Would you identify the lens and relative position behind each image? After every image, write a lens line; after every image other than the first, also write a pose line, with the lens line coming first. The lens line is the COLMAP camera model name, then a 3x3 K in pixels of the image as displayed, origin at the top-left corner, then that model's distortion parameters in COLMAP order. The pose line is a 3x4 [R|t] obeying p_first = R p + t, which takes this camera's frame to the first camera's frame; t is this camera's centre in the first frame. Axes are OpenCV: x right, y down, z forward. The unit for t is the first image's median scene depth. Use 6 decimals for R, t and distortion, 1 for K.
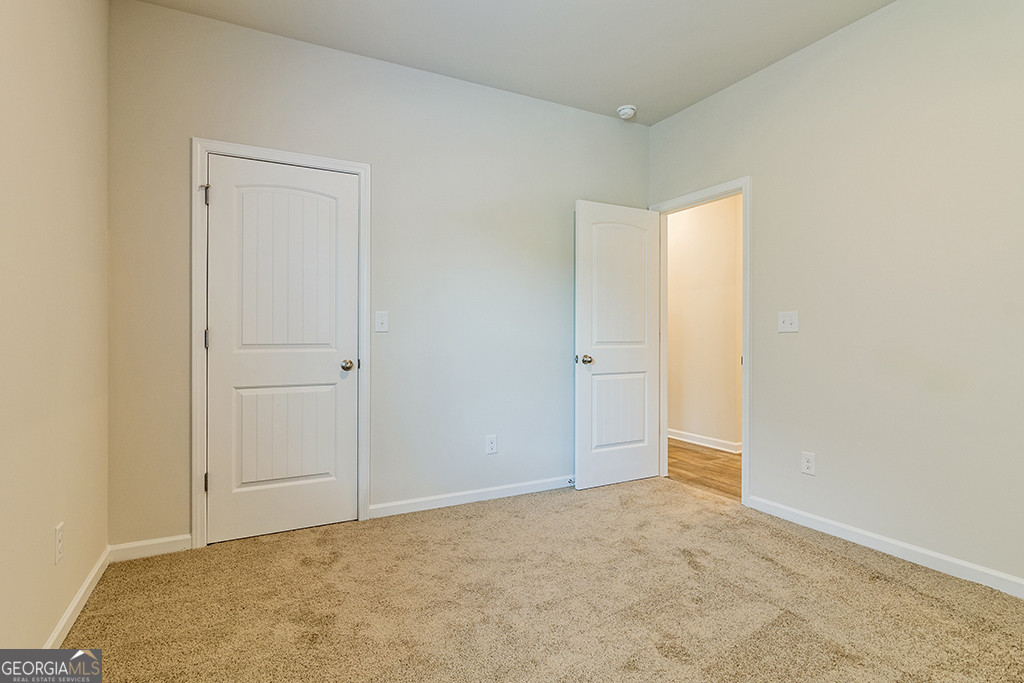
lens RADIAL K [[505.4, 0, 513.3], [0, 505.4, 338.0], [0, 0, 1]] dist [-0.002421, -0.000608]
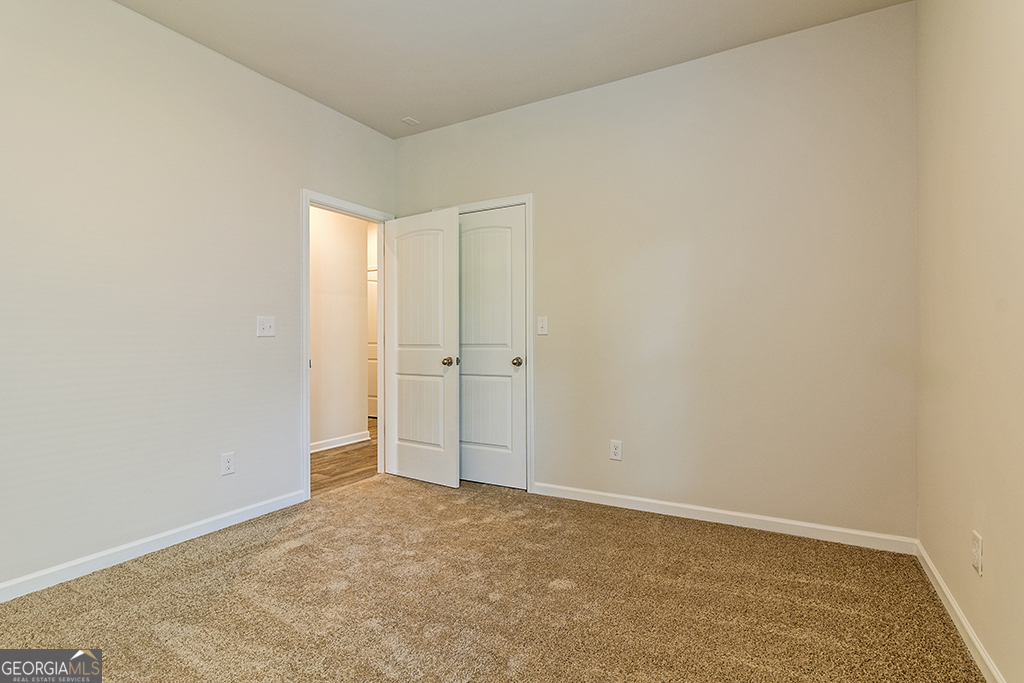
lens RADIAL K [[505.4, 0, 513.3], [0, 505.4, 338.0], [0, 0, 1]] dist [-0.002421, -0.000608]
pose [[0.534007, 0.000514, -0.845480, 0.707938], [0.000442, 1.000000, 0.000887, -0.005362], [0.845480, -0.000848, 0.534007, 0.336926]]
